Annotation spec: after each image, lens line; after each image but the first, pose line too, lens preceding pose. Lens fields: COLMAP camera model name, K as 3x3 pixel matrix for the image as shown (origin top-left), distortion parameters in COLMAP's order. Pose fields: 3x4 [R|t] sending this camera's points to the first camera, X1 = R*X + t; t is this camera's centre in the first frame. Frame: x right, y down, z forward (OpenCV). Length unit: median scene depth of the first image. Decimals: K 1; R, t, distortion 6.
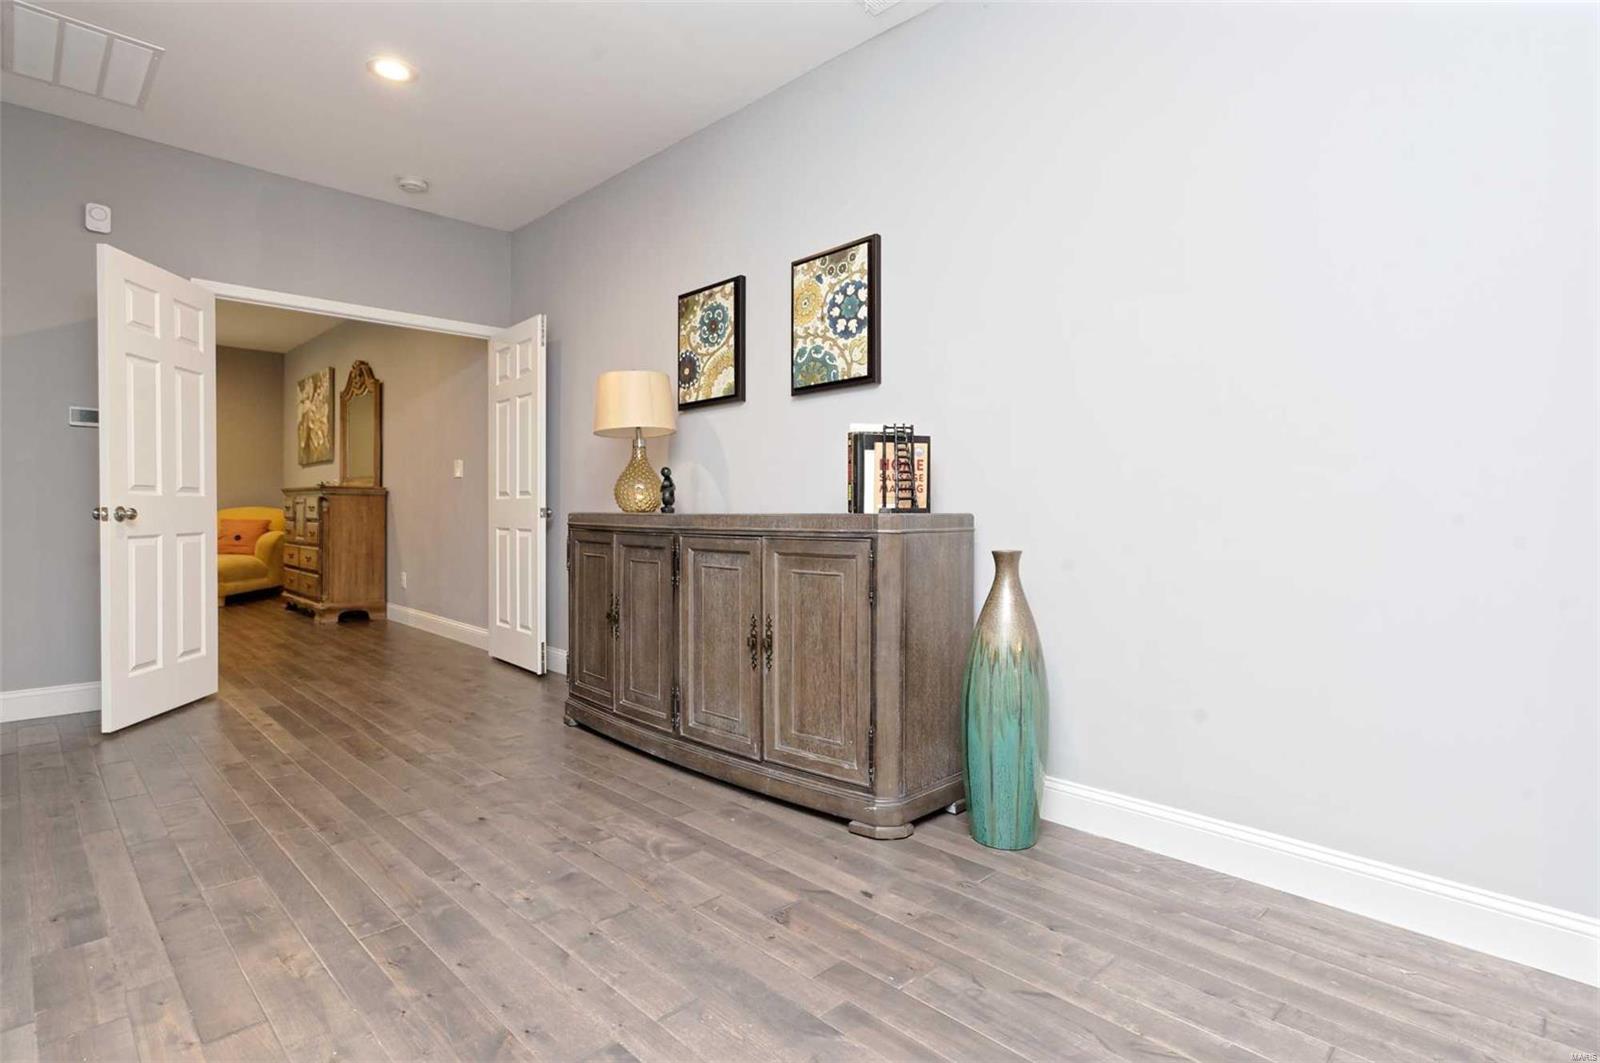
lens RADIAL K [[805.4, 0, 797.7], [0, 805.4, 523.9], [0, 0, 1]] dist [-0.006061, 0.003549]
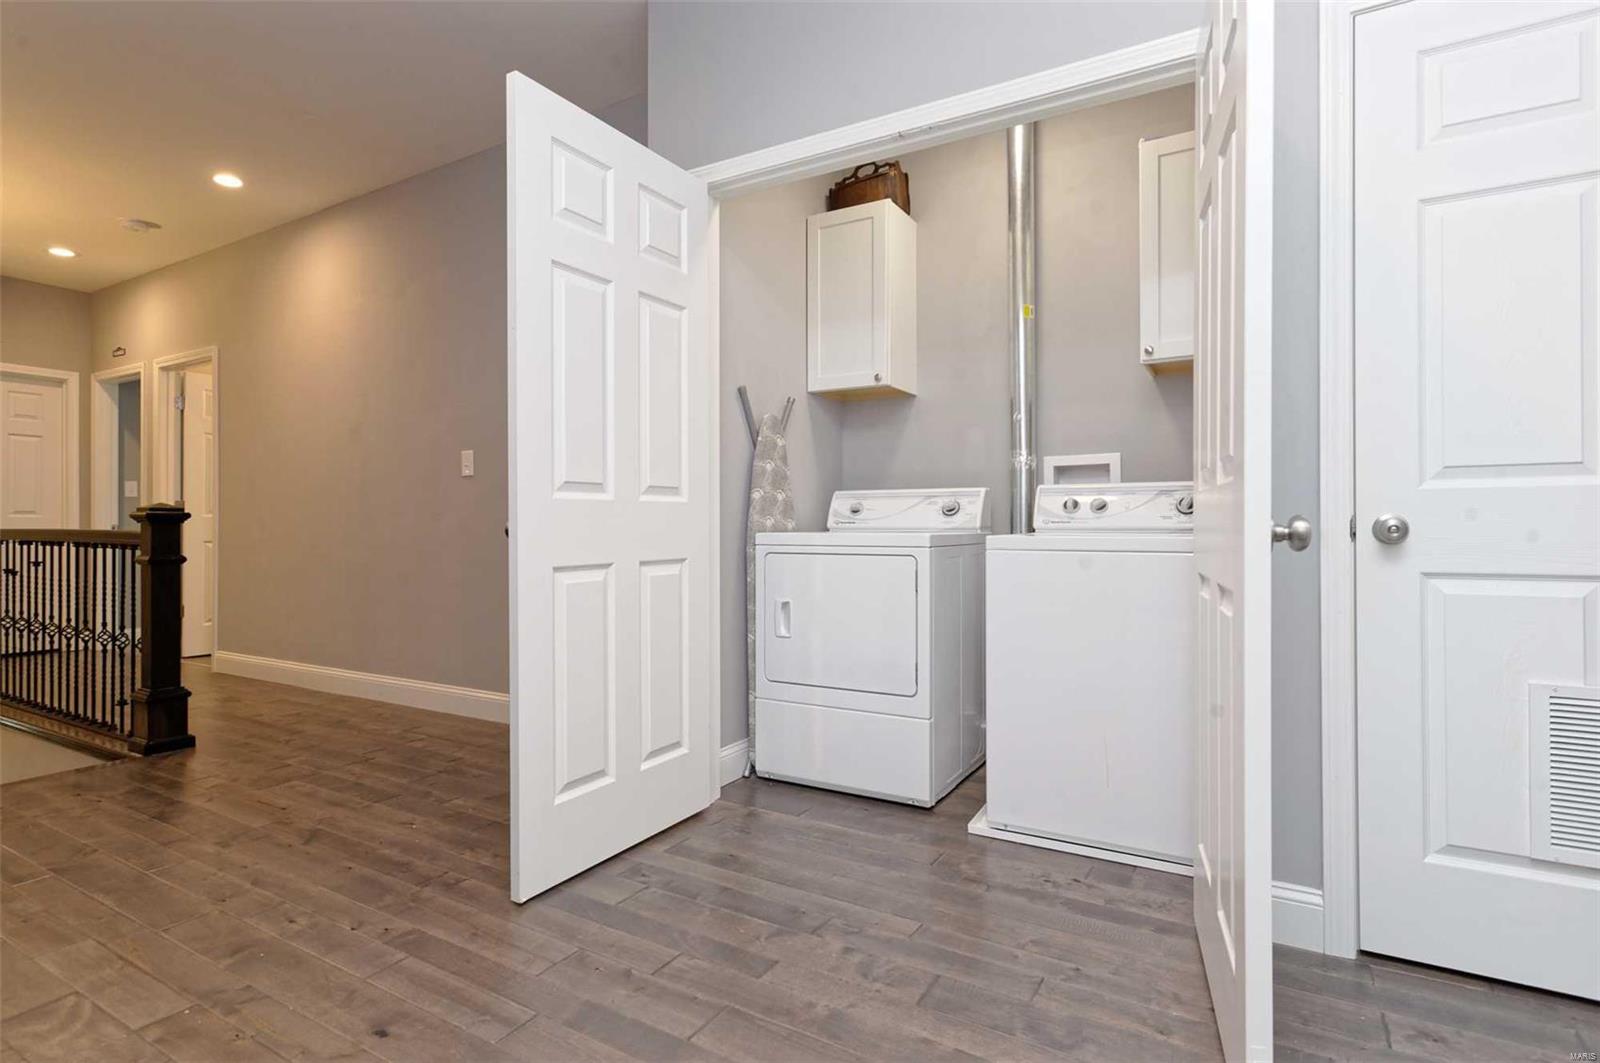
lens RADIAL K [[805.4, 0, 810.7], [0, 805.4, 521.5], [0, 0, 1]] dist [-0.006061, 0.003549]
pose [[-0.966896, -0.011372, -0.254916, -0.686327], [-0.015774, 0.999760, 0.015231, -0.030050], [0.254681, 0.018748, -0.966843, 2.076850]]
